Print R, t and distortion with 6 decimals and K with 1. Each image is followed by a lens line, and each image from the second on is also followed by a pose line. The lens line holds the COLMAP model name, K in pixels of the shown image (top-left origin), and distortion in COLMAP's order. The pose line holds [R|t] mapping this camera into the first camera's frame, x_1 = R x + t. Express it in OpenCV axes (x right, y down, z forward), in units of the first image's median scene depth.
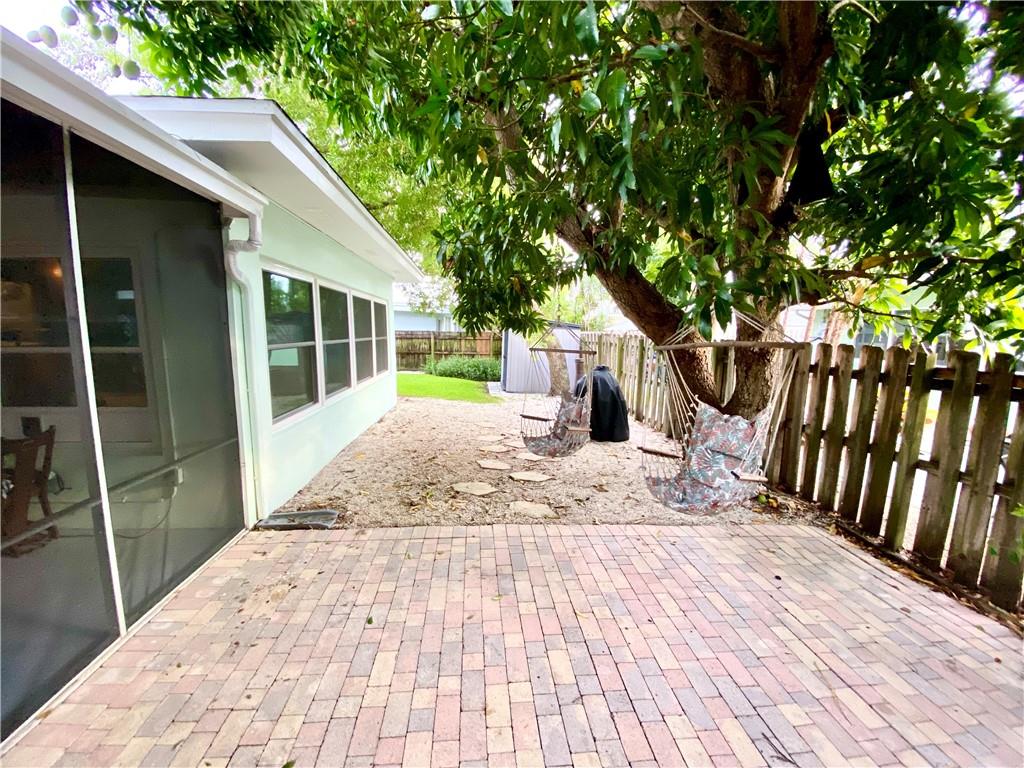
lens RADIAL K [[412.6, 0, 511.0], [0, 412.6, 393.6], [0, 0, 1]] dist [0.008375, -0.002344]
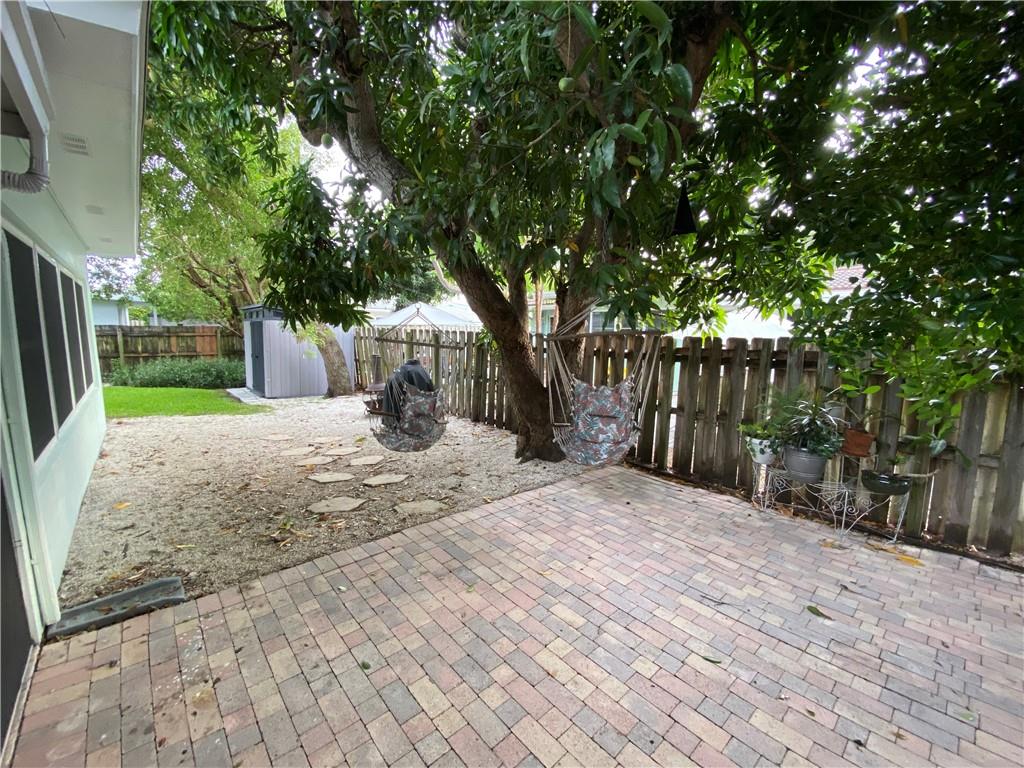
lens RADIAL K [[420.4, 0, 513.8], [0, 420.4, 383.8], [0, 0, 1]] dist [-0.001399, -0.003758]
pose [[0.801998, -0.079035, 0.592075, -0.292798], [0.088201, 0.996011, 0.013482, -0.001093], [-0.590779, 0.041409, 0.805770, 0.062294]]
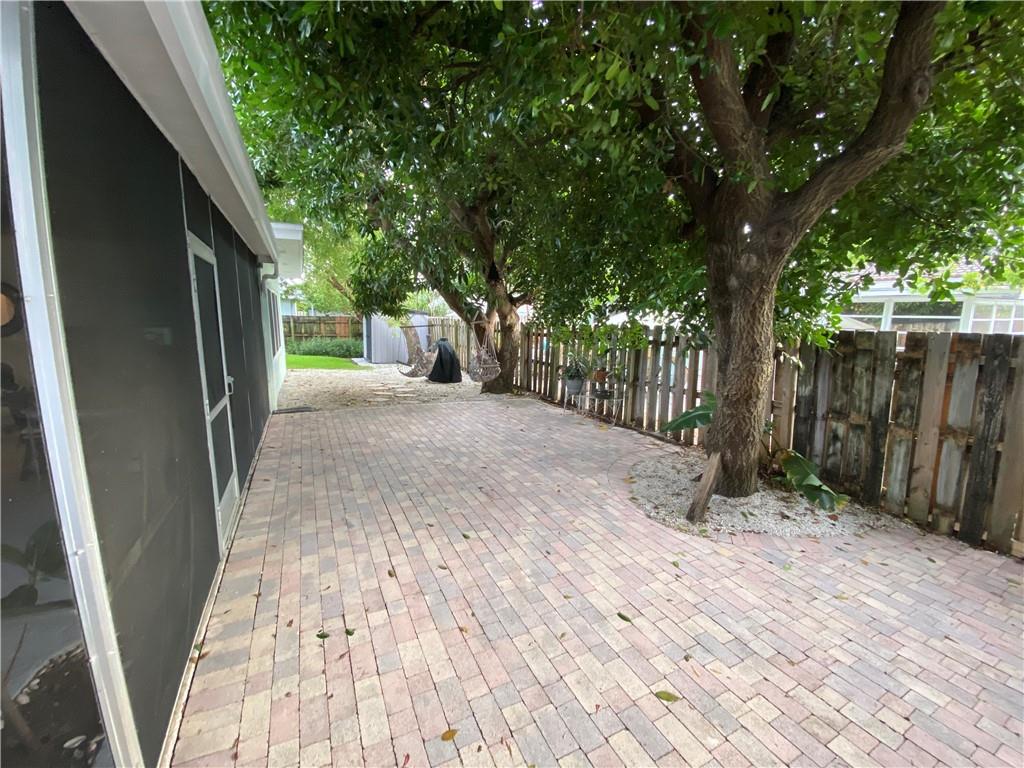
lens RADIAL K [[420.4, 0, 527.9], [0, 420.4, 388.6], [0, 0, 1]] dist [-0.001399, -0.003758]
pose [[0.921132, -0.059856, 0.384621, -0.193655], [0.052116, 0.998174, 0.030525, 0.157259], [-0.385746, -0.008073, 0.922570, -1.048416]]
